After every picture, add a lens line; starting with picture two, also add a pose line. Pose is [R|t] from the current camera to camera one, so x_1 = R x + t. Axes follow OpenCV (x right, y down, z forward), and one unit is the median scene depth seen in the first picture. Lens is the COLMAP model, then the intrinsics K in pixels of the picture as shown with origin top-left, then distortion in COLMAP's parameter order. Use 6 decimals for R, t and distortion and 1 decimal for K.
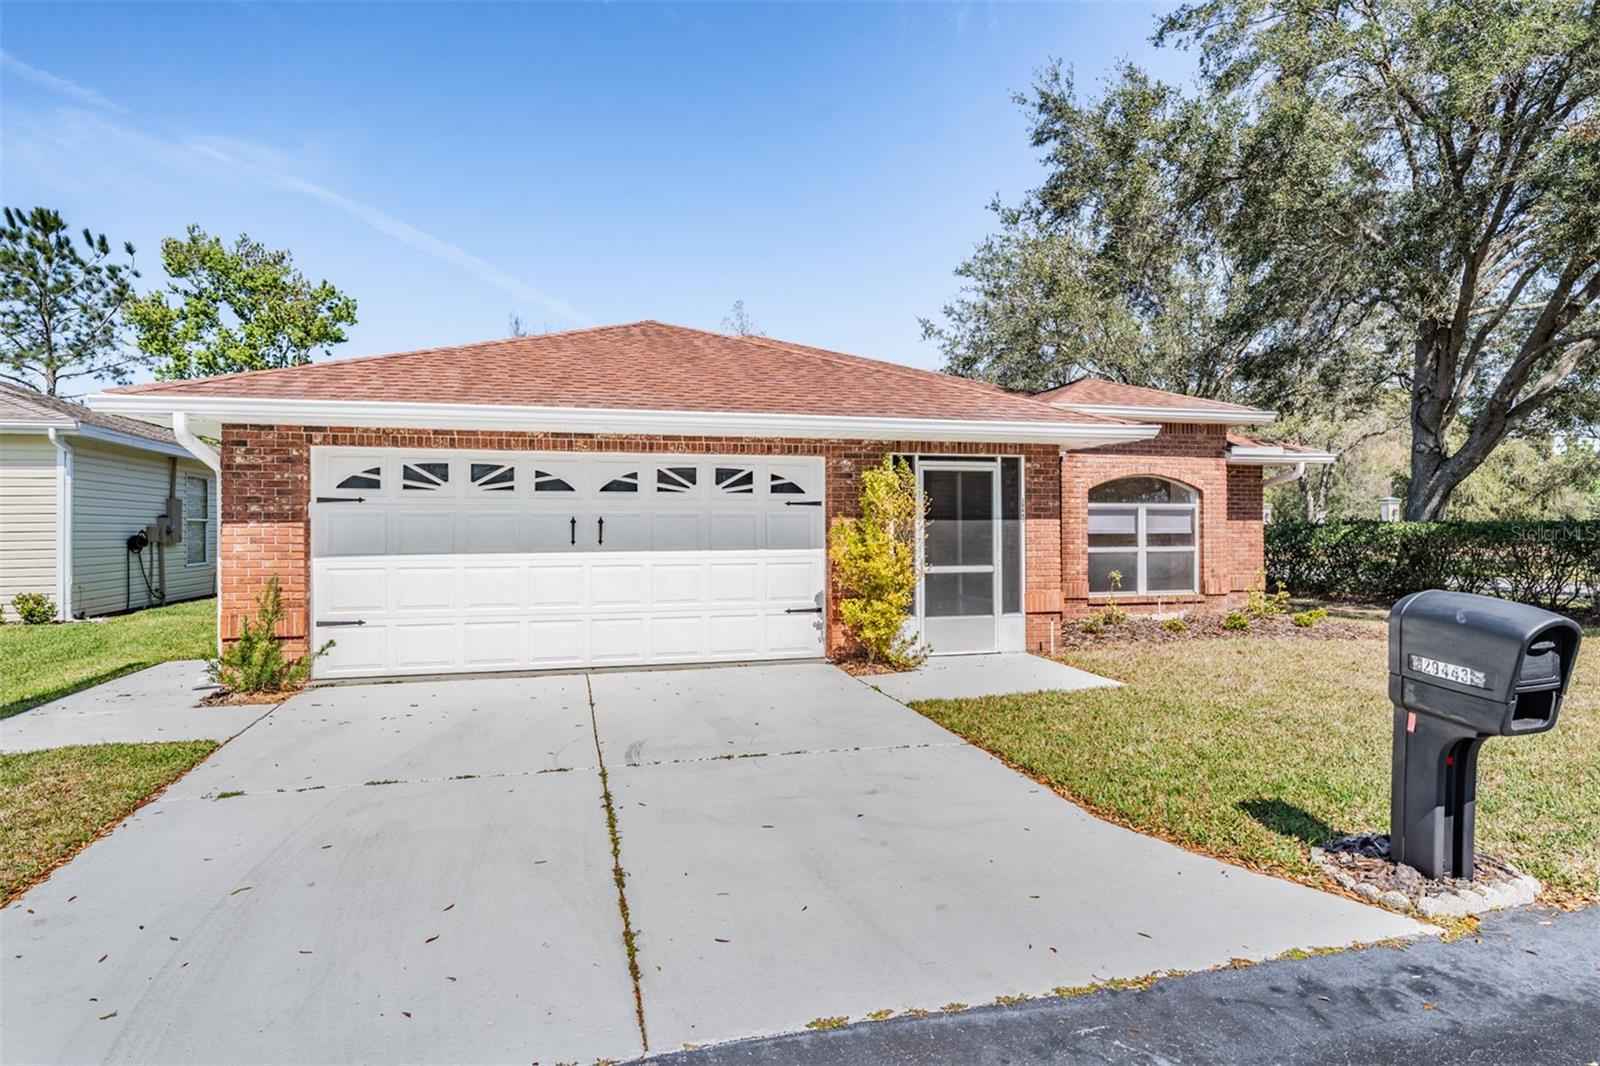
lens RADIAL K [[899.6, 0, 646.4], [0, 899.6, 532.4], [0, 0, 1]] dist [0.005870, -0.000872]
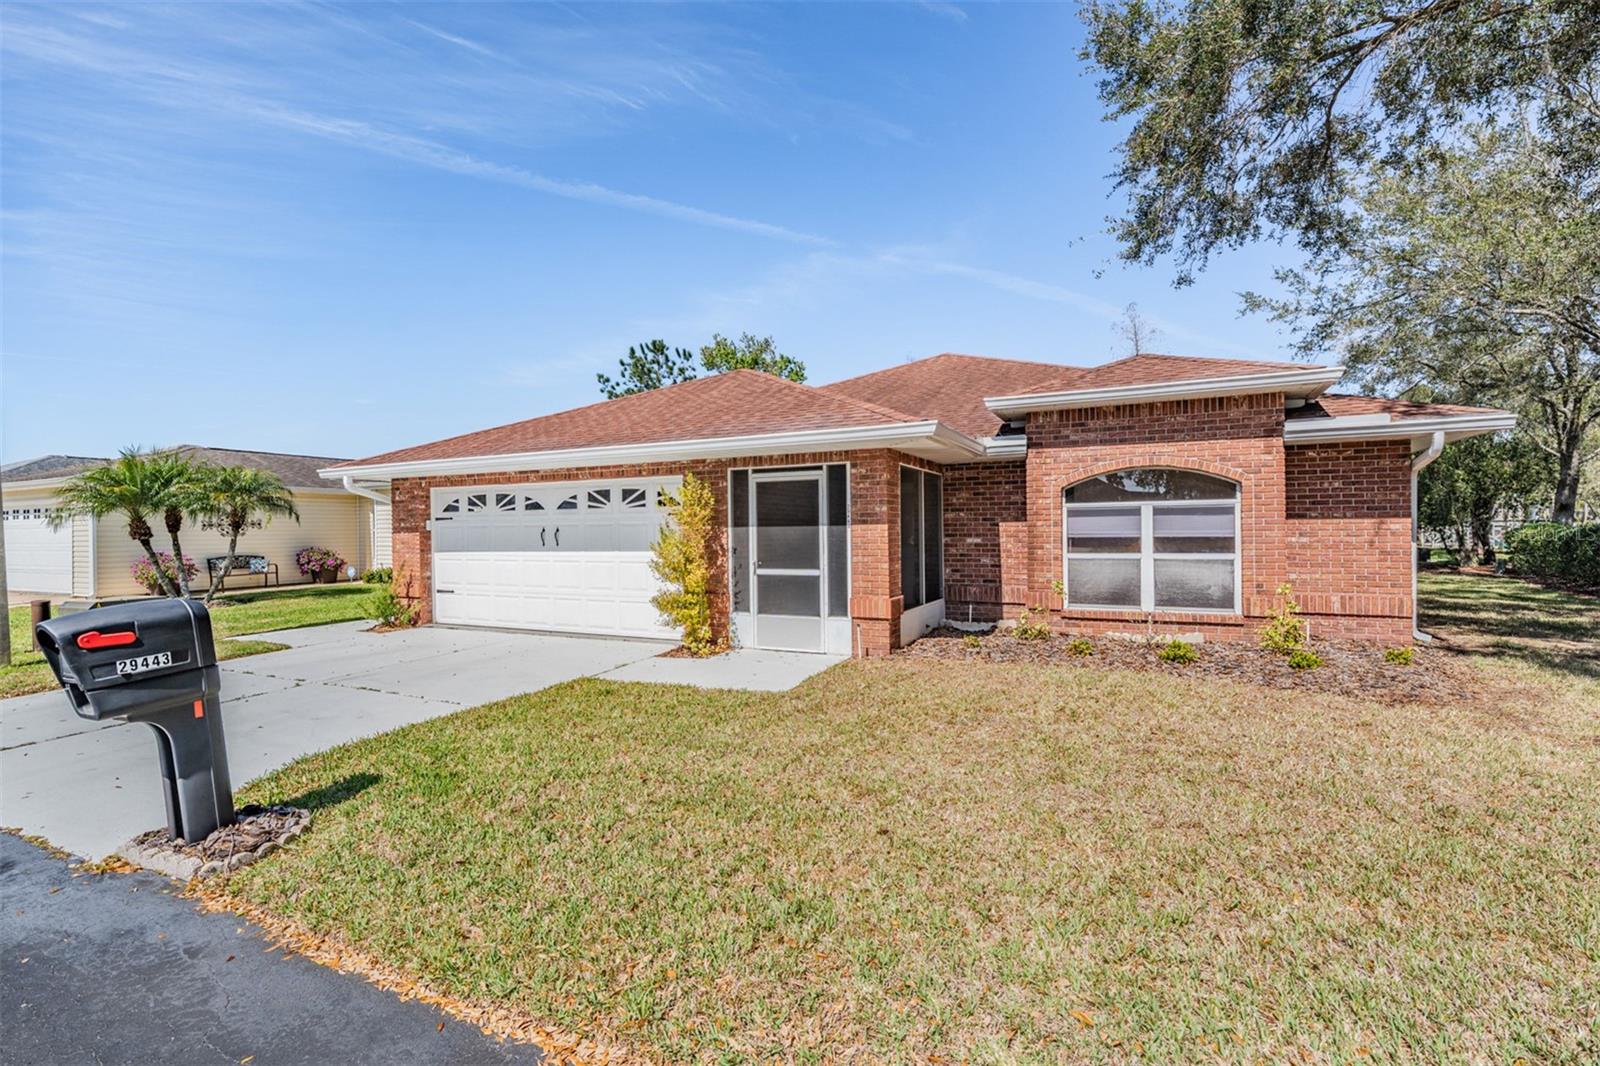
lens RADIAL K [[701.7, 0, 745.7], [0, 701.7, 538.3], [0, 0, 1]] dist [0.002594, 0.000079]
pose [[0.757378, 0.002044, -0.652974, 0.865317], [0.006314, 0.999925, 0.010453, -0.008550], [0.652946, -0.012040, 0.757309, 0.332858]]
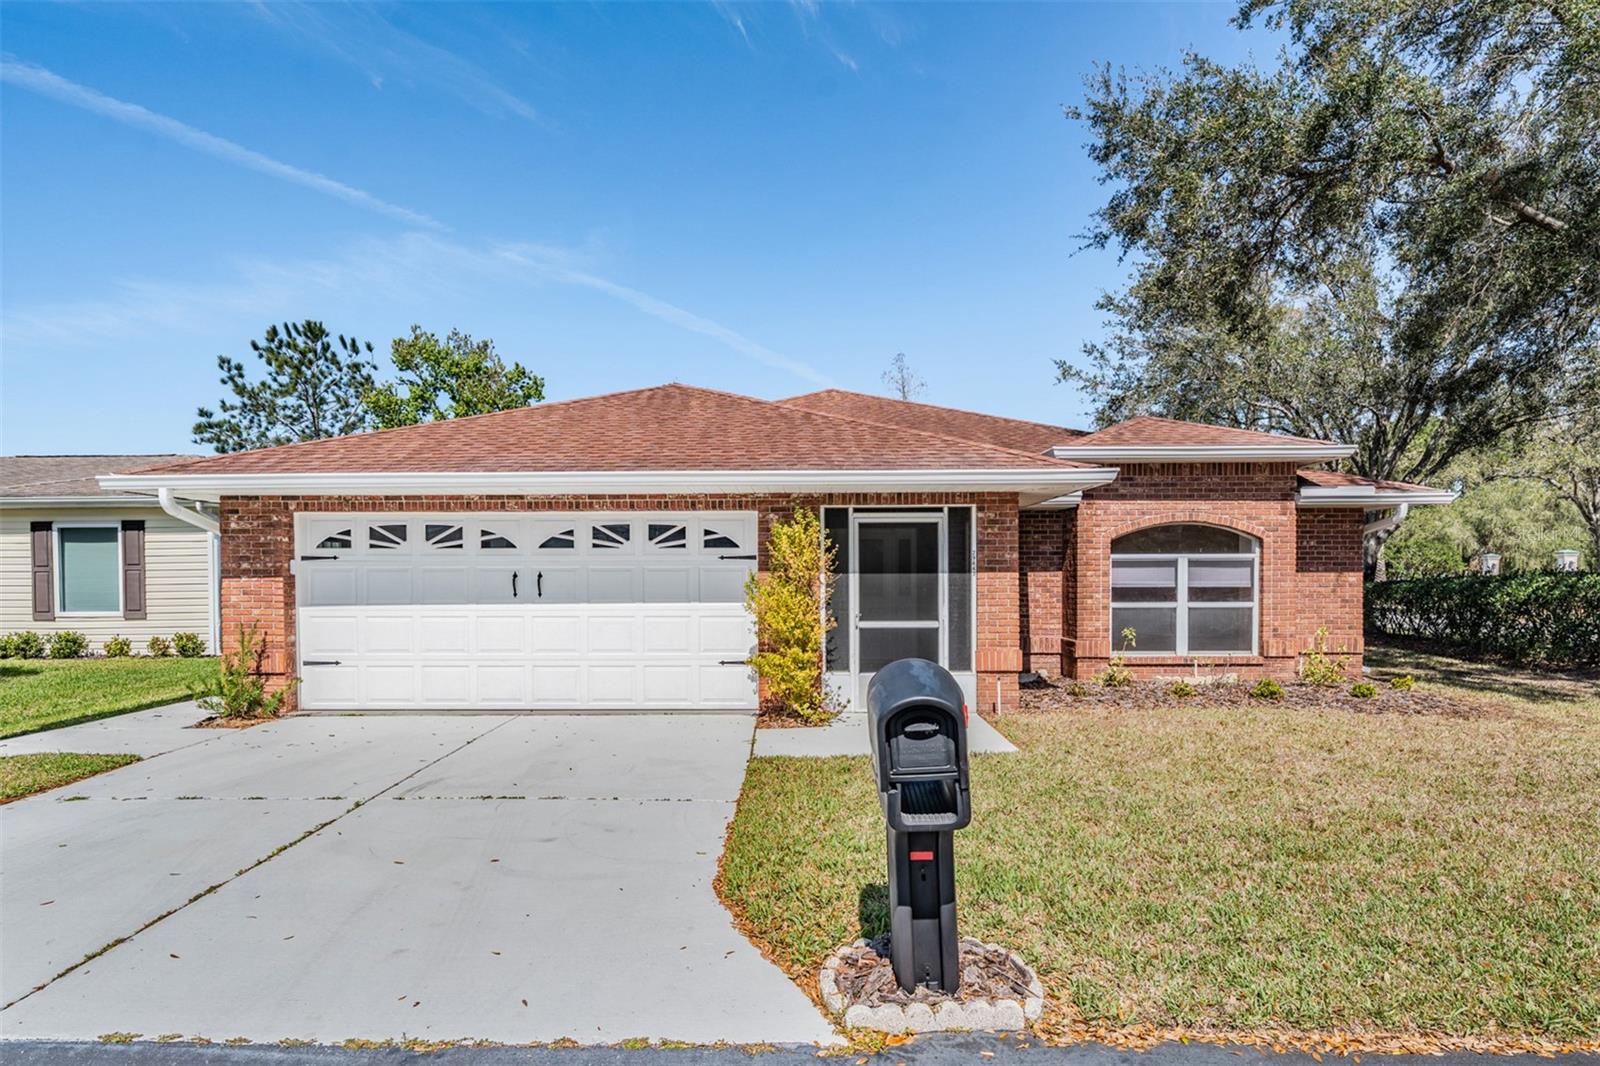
lens RADIAL K [[839.3, 0, 678.6], [0, 839.3, 602.5], [0, 0, 1]] dist [0.004742, -0.000064]
pose [[0.961846, 0.007033, -0.273502, 0.369722], [-0.000679, 0.999728, 0.023318, -0.003520], [0.273592, -0.022243, 0.961589, 0.068561]]
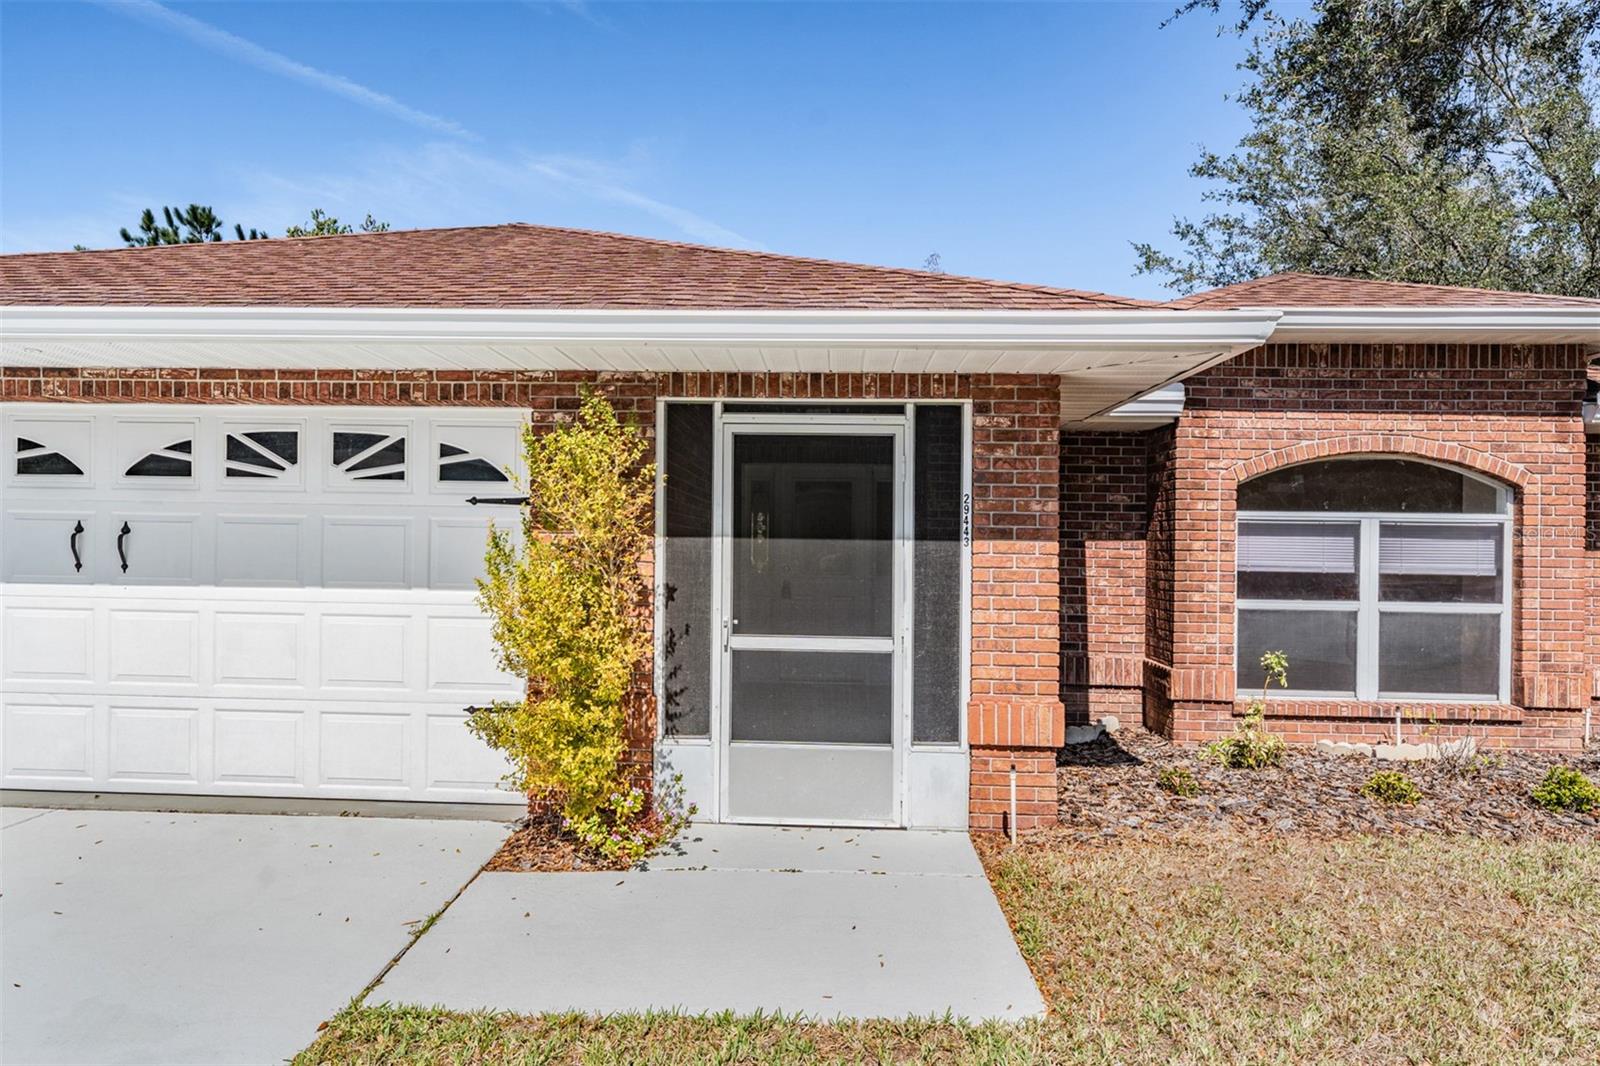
lens RADIAL K [[929.2, 0, 714.6], [0, 929.2, 541.8], [0, 0, 1]] dist [0.002977, -0.000281]
pose [[0.961386, 0.018546, -0.274580, 0.434625], [-0.019631, 0.999807, -0.001205, -0.010740], [0.274504, 0.006549, 0.961564, 0.523941]]
